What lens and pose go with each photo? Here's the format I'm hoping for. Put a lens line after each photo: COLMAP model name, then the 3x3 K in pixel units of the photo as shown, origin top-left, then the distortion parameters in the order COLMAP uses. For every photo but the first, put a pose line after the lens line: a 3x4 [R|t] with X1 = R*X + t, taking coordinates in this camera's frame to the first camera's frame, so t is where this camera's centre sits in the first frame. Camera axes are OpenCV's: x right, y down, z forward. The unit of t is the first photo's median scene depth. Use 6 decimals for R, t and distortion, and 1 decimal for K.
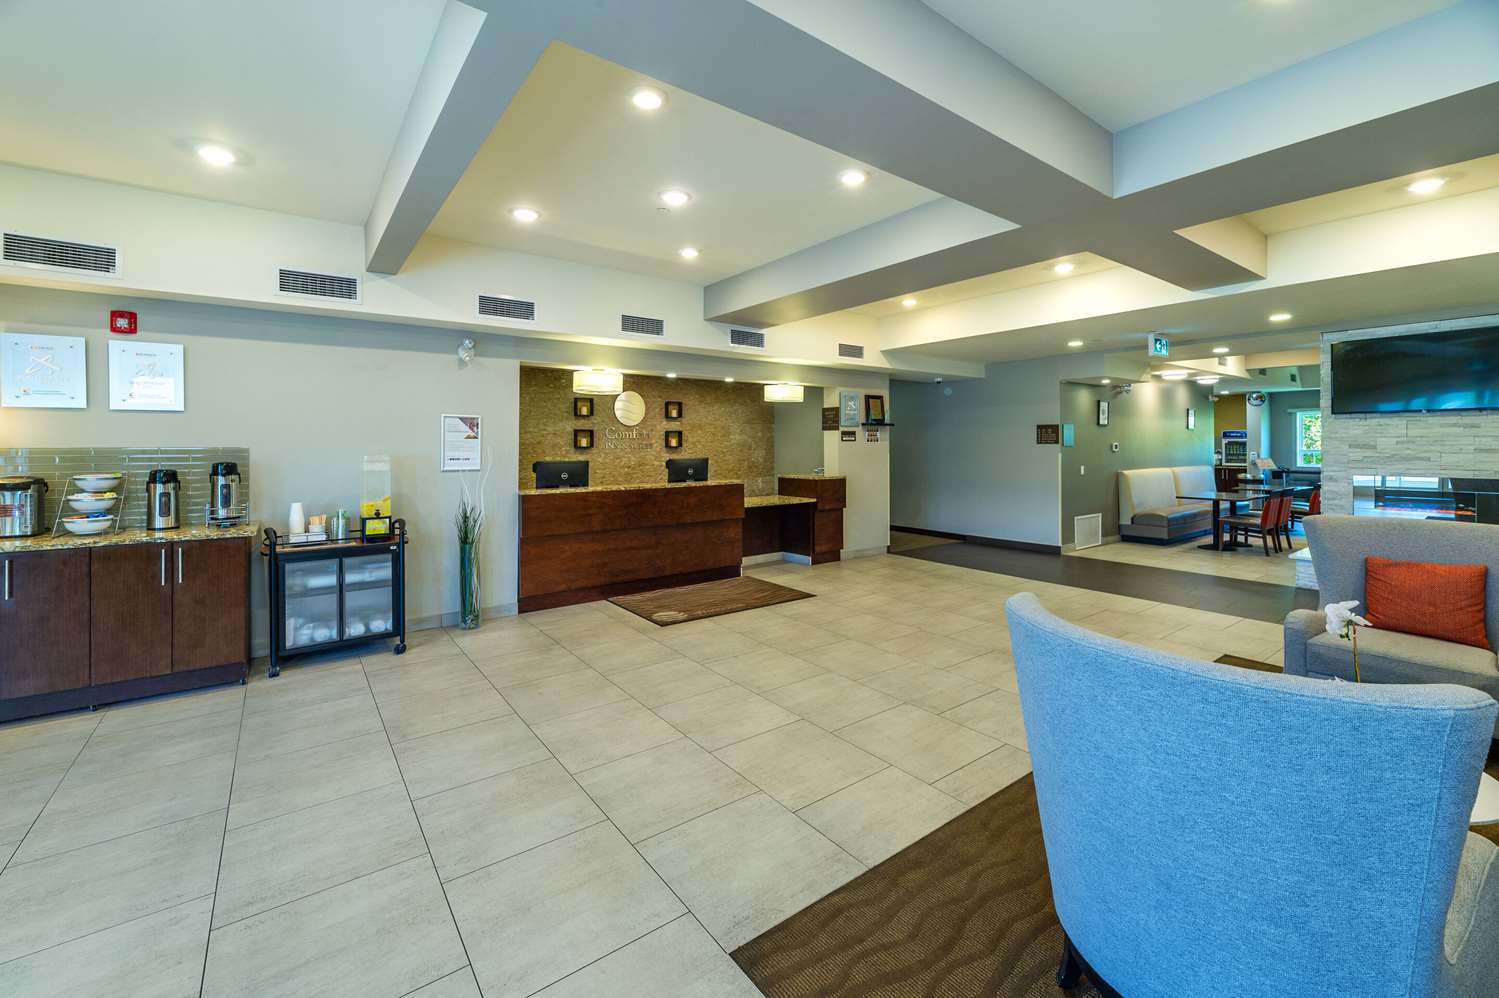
lens RADIAL K [[638.6, 0, 746.1], [0, 638.6, 440.9], [0, 0, 1]] dist [0.001781, 0.000668]
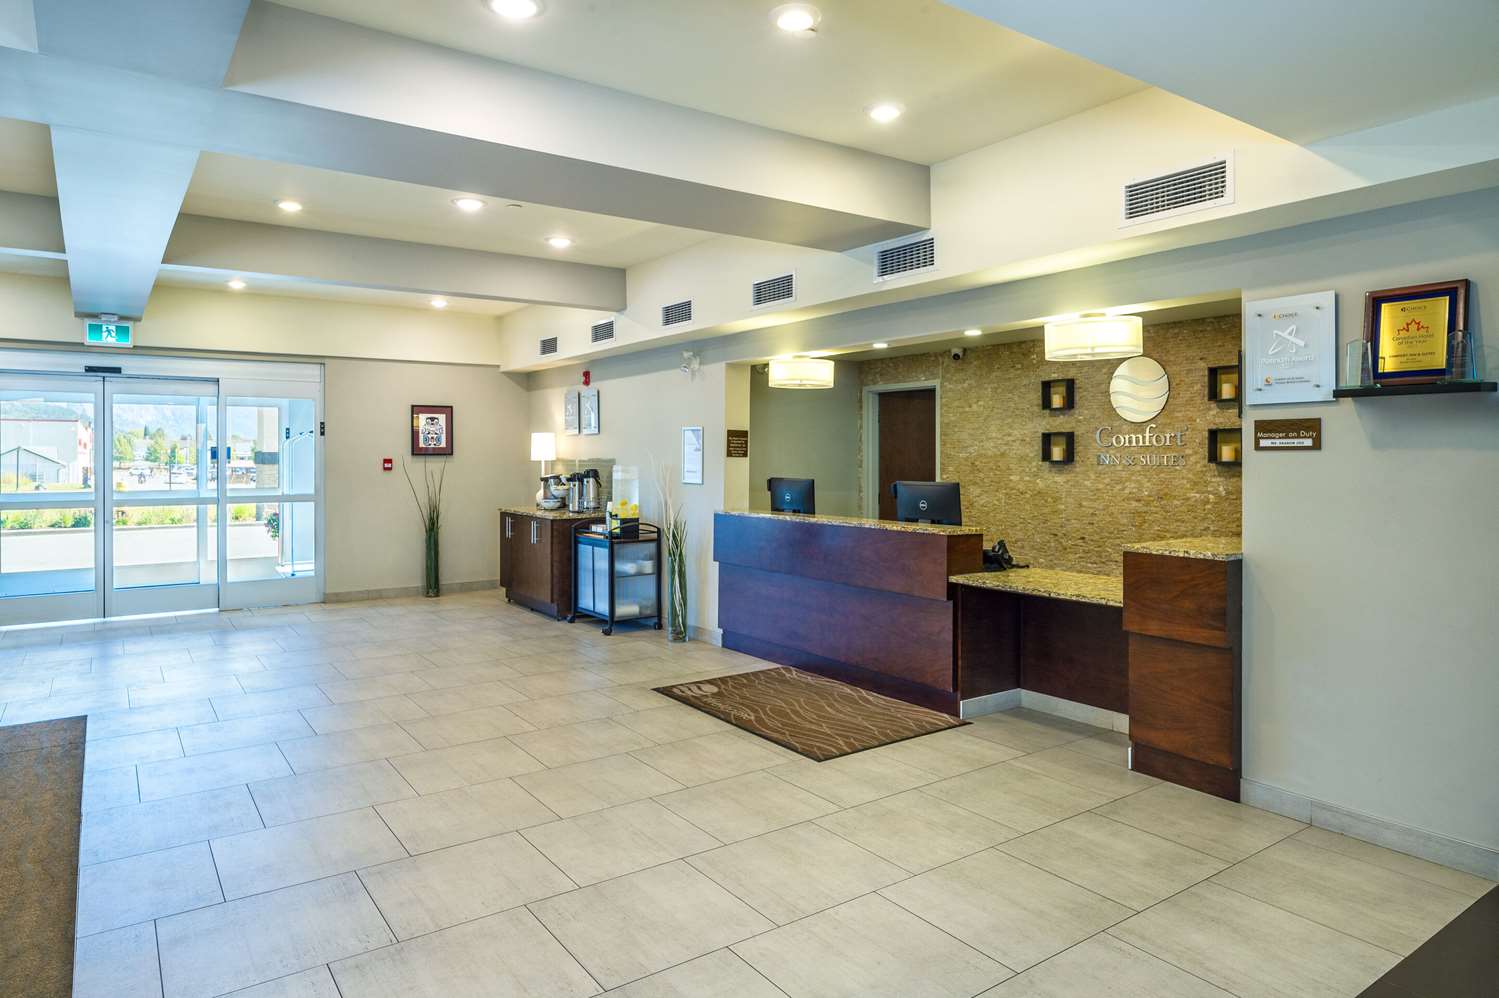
lens RADIAL K [[952.8, 0, 740.8], [0, 952.8, 454.9], [0, 0, 1]] dist [0.030402, -0.000279]
pose [[-0.060651, 0.000170, -0.998159, 1.024347], [0.005188, 0.999987, -0.000145, 0.002936], [0.998146, -0.005187, -0.060651, 1.168933]]
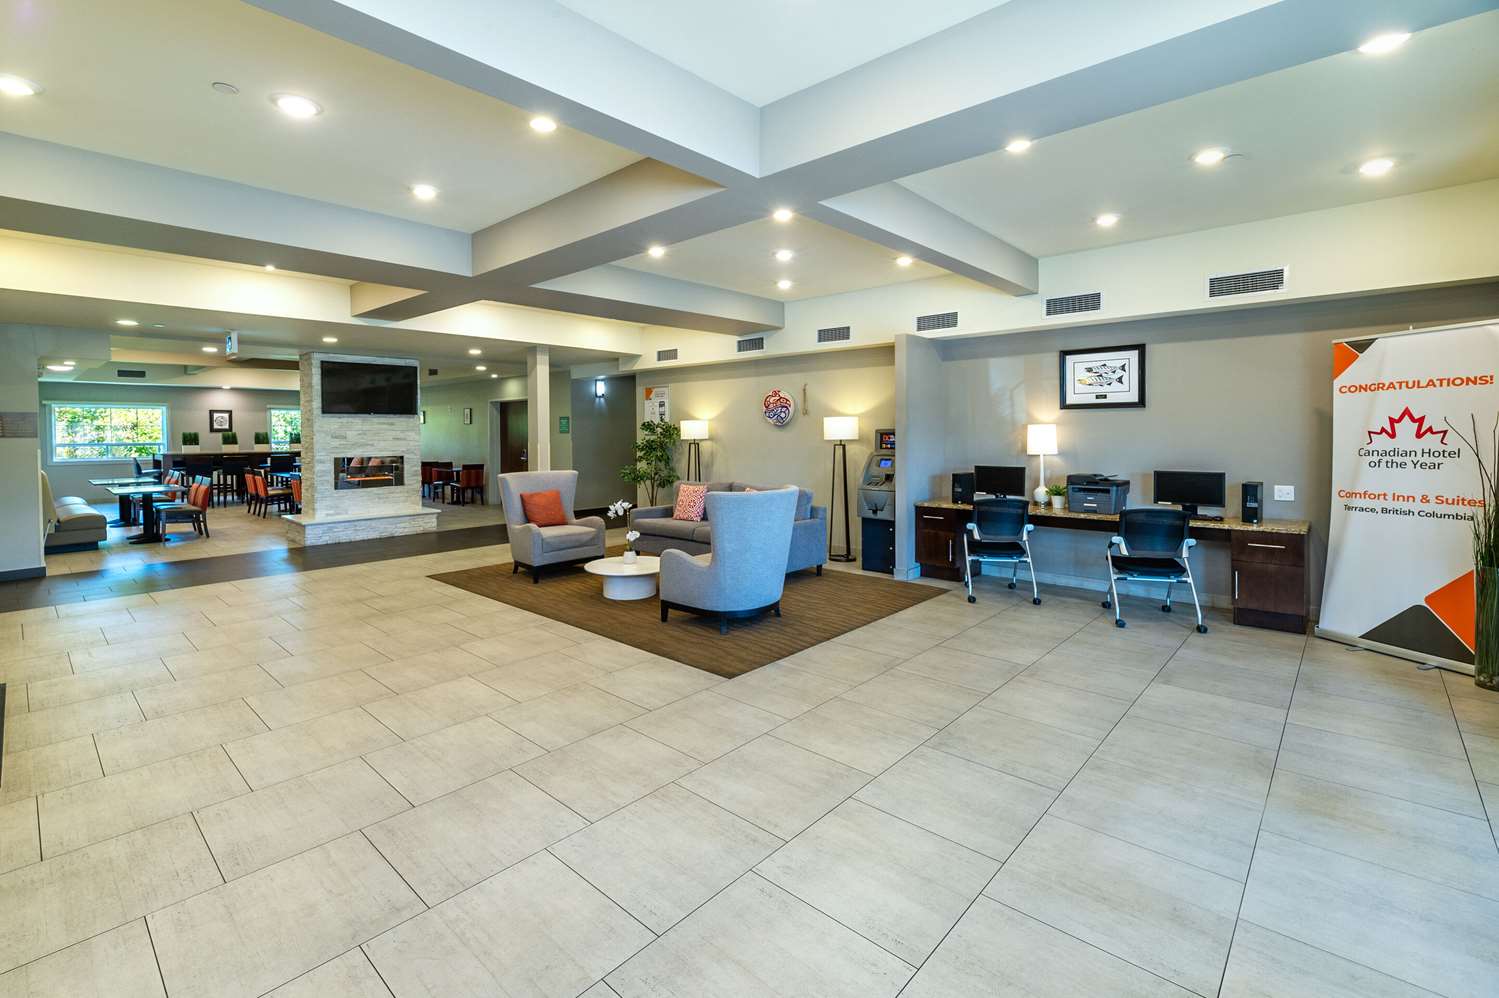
lens RADIAL K [[649.3, 0, 739.2], [0, 649.3, 444.1], [0, 0, 1]] dist [-0.001753, 0.000387]
pose [[-0.195626, -0.015398, 0.980558, -0.757198], [0.004318, 0.999854, 0.016562, 0.005045], [-0.980669, 0.007474, -0.195531, 0.503724]]
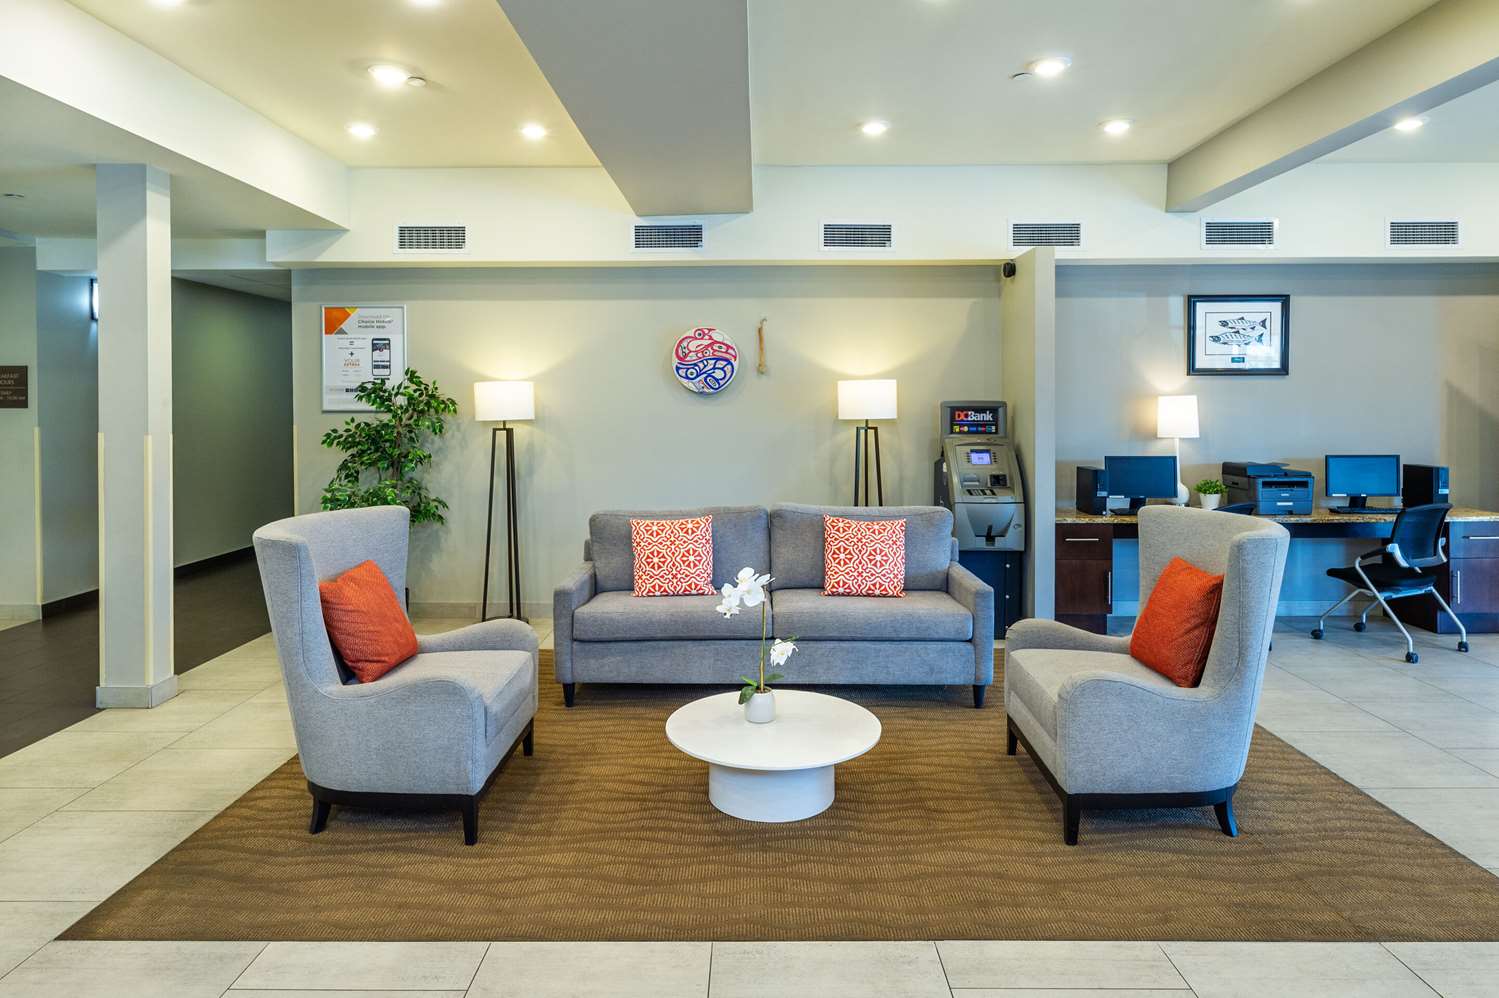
lens RADIAL K [[902.3, 0, 759.9], [0, 902.3, 415.5], [0, 0, 1]] dist [0.009021, -0.006774]
pose [[-0.794030, -0.003692, 0.607868, 0.054931], [0.003054, 0.999945, 0.010062, 0.003356], [-0.607871, 0.009846, -0.793974, 1.029242]]
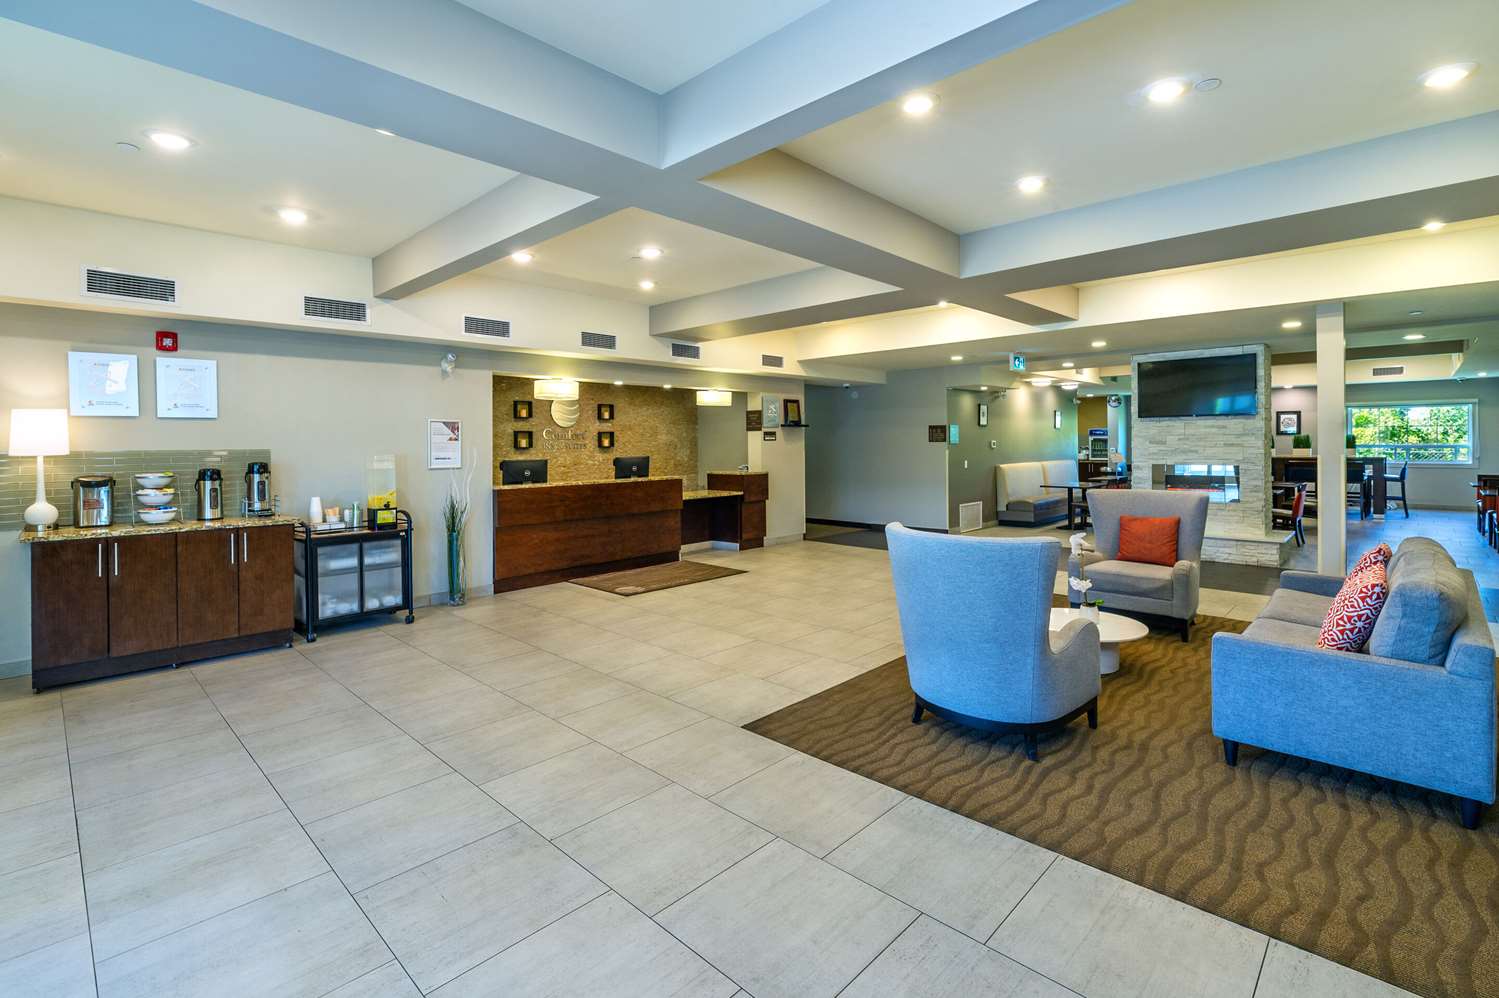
lens RADIAL K [[714.0, 0, 769.3], [0, 714.0, 450.0], [0, 0, 1]] dist [0.004126, -0.000980]
pose [[0.982460, -0.007833, 0.186309, -0.115613], [0.005190, 0.999879, 0.014669, -0.002483], [-0.186401, -0.013445, 0.982382, -0.359616]]
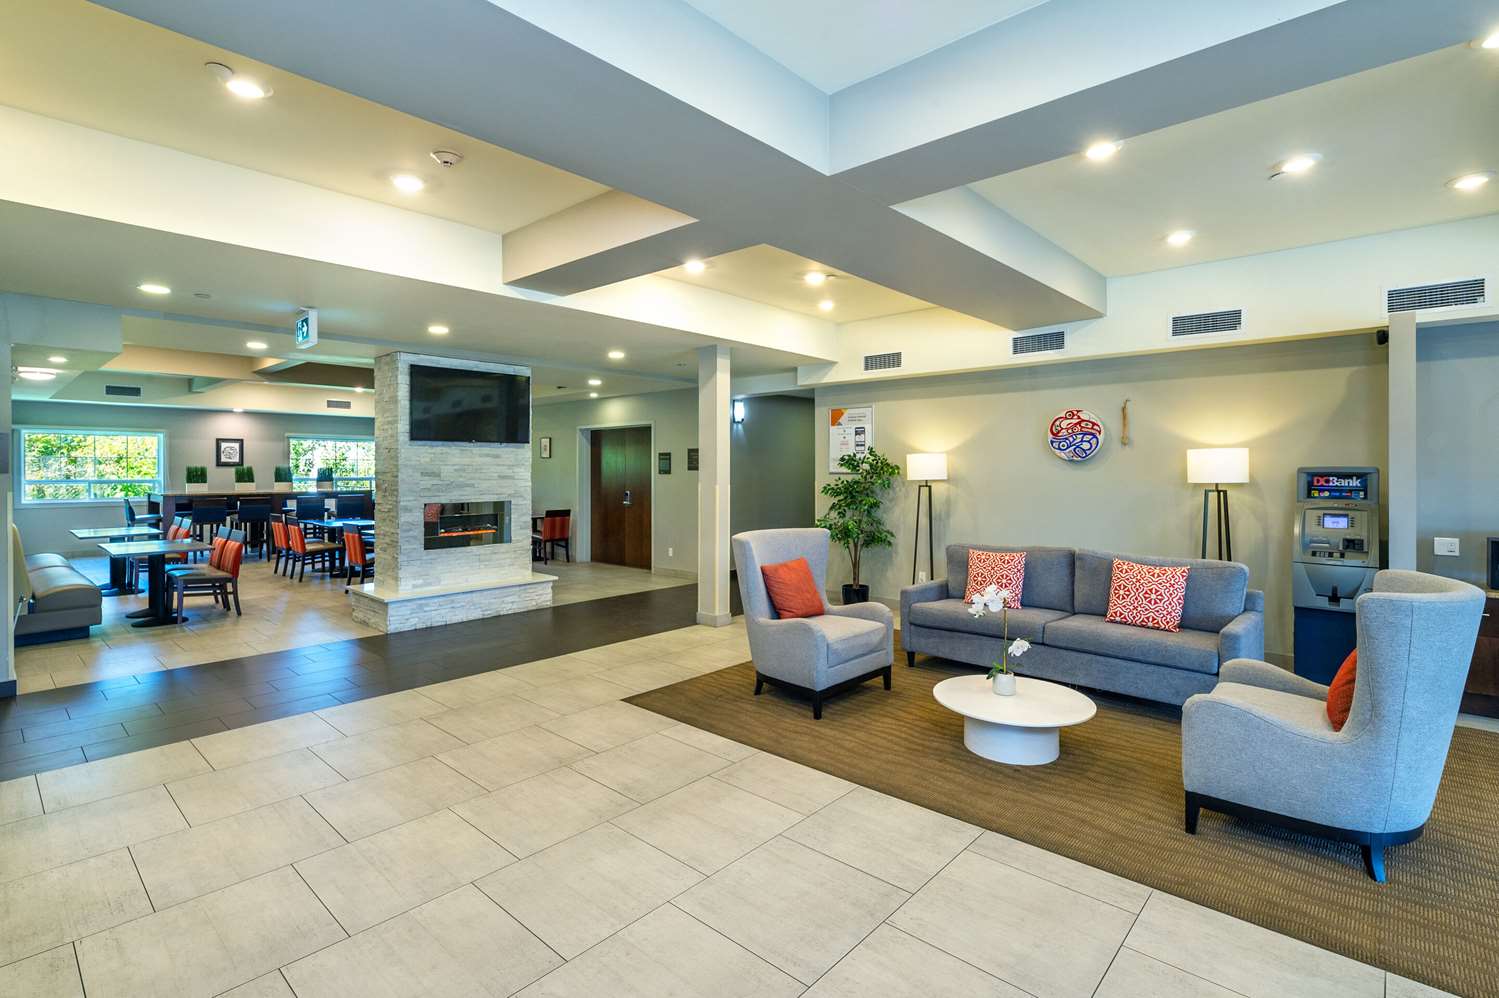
lens RADIAL K [[706.8, 0, 747.5], [0, 706.8, 475.6], [0, 0, 1]] dist [-0.001534, -0.000461]
pose [[-0.186123, -0.007078, 0.982501, -0.247505], [-0.000859, 0.999975, 0.007041, 0.002536], [-0.982526, 0.000467, -0.186124, 0.882268]]
